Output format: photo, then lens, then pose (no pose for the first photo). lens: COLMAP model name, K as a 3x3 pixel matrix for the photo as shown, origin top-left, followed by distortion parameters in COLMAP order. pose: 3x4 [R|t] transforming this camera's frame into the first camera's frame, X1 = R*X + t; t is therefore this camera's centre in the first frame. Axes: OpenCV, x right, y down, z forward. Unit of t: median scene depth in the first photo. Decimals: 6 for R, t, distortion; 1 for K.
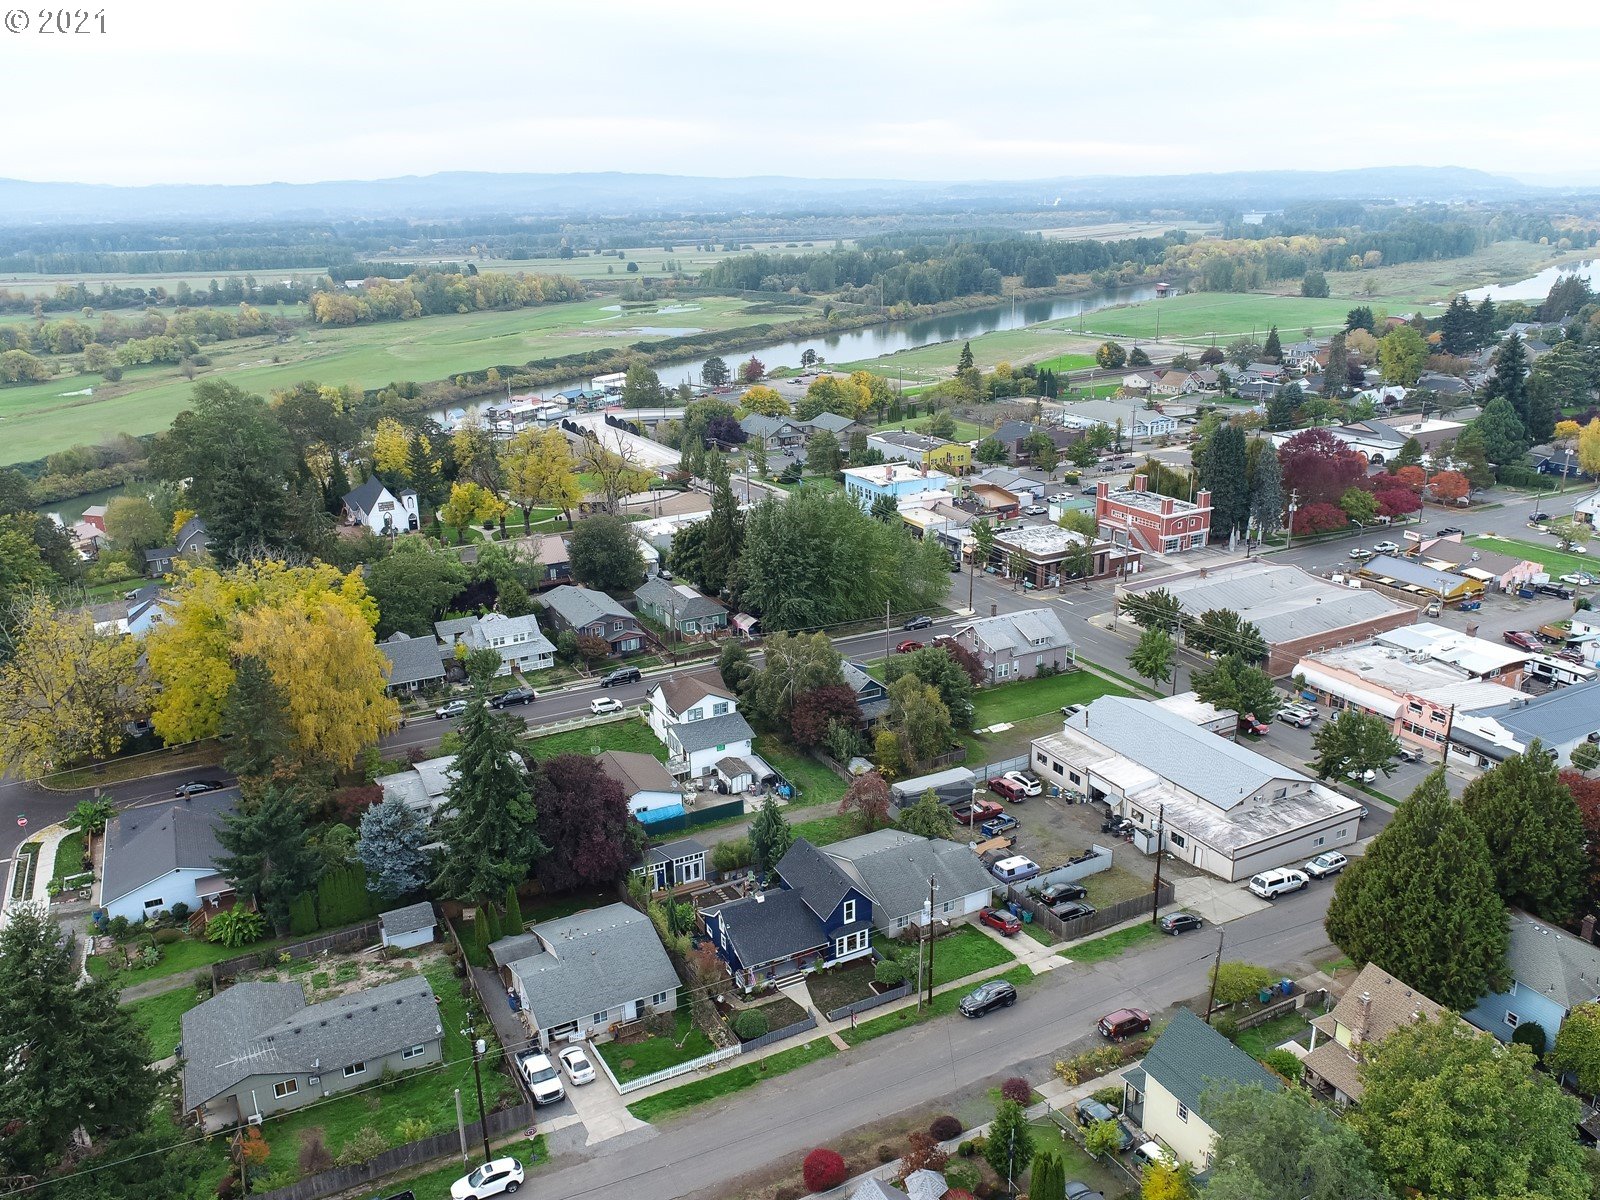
lens RADIAL K [[1207.7, 0, 800.0], [0, 1207.7, 600.0], [0, 0, 1]] dist [-0.006183, 0.001390]
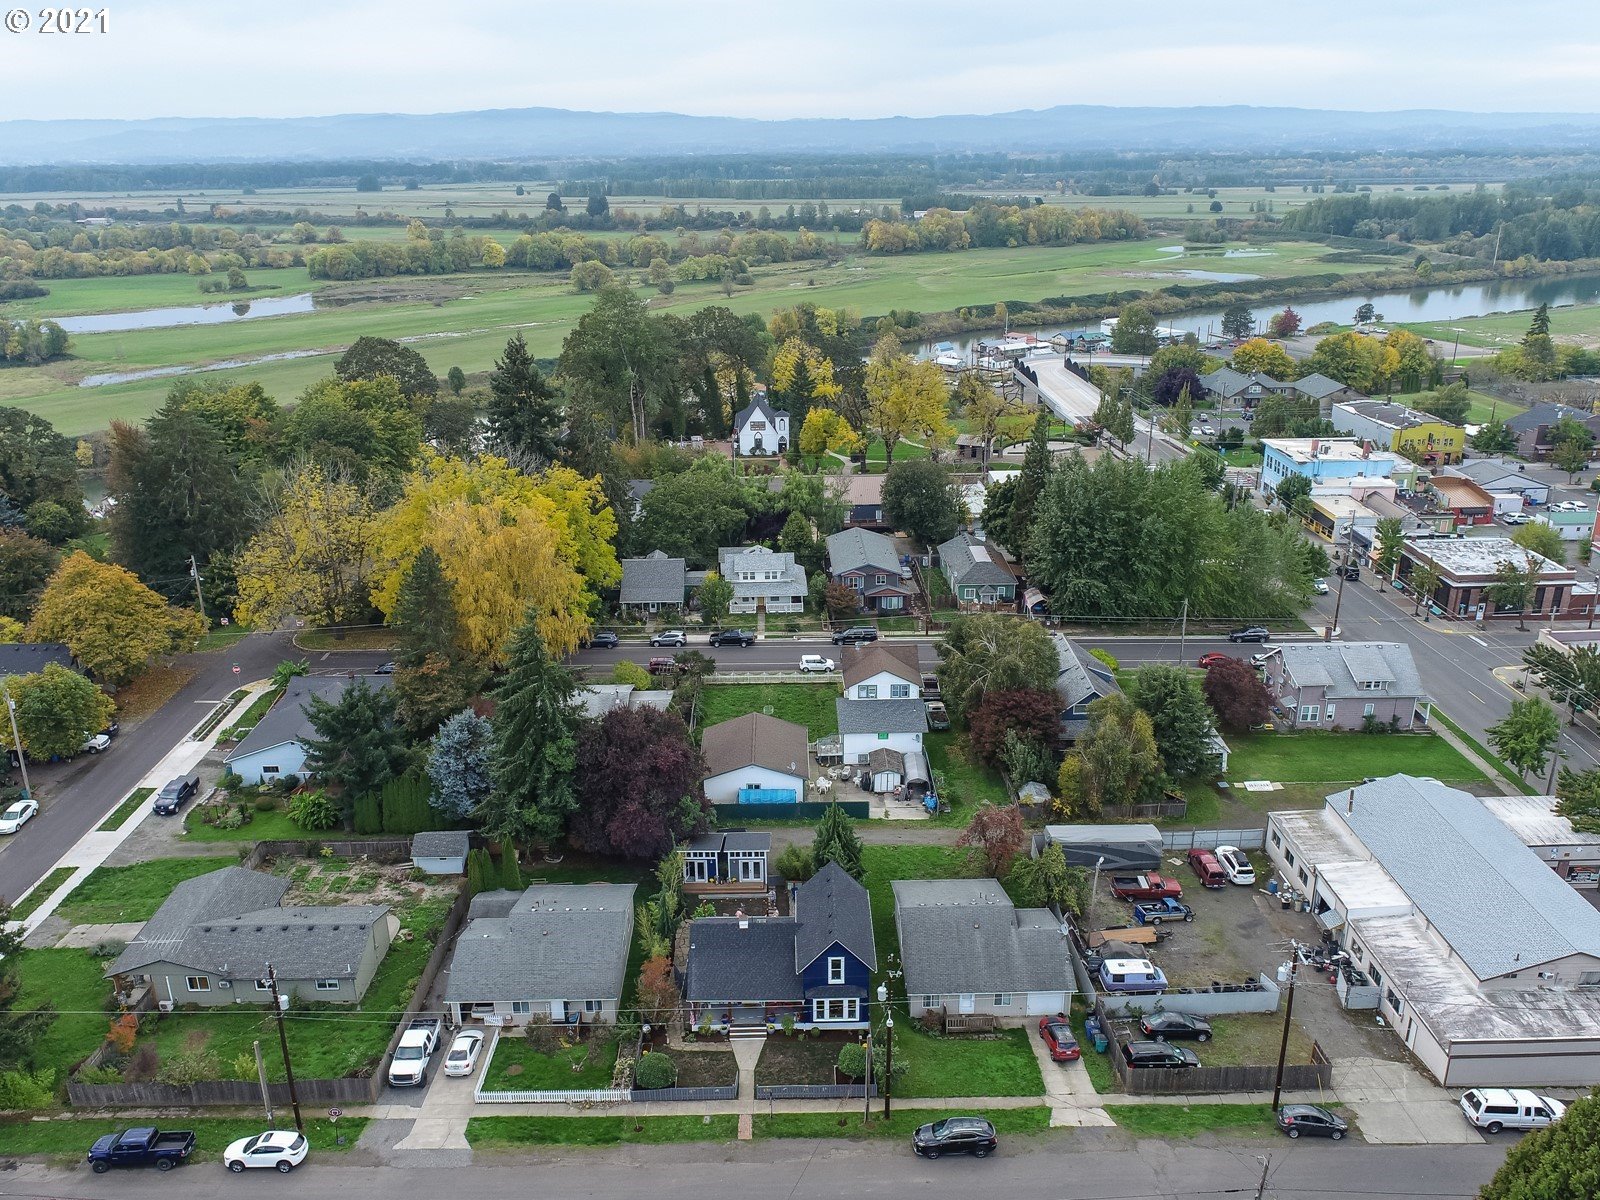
lens RADIAL K [[1244.0, 0, 800.0], [0, 1244.0, 600.0], [0, 0, 1]] dist [-0.007109, -0.000053]
pose [[0.894989, 0.159578, -0.416569, 0.226304], [-0.143721, 0.987183, 0.069385, -0.023521], [0.422302, -0.002229, 0.906452, 0.180982]]
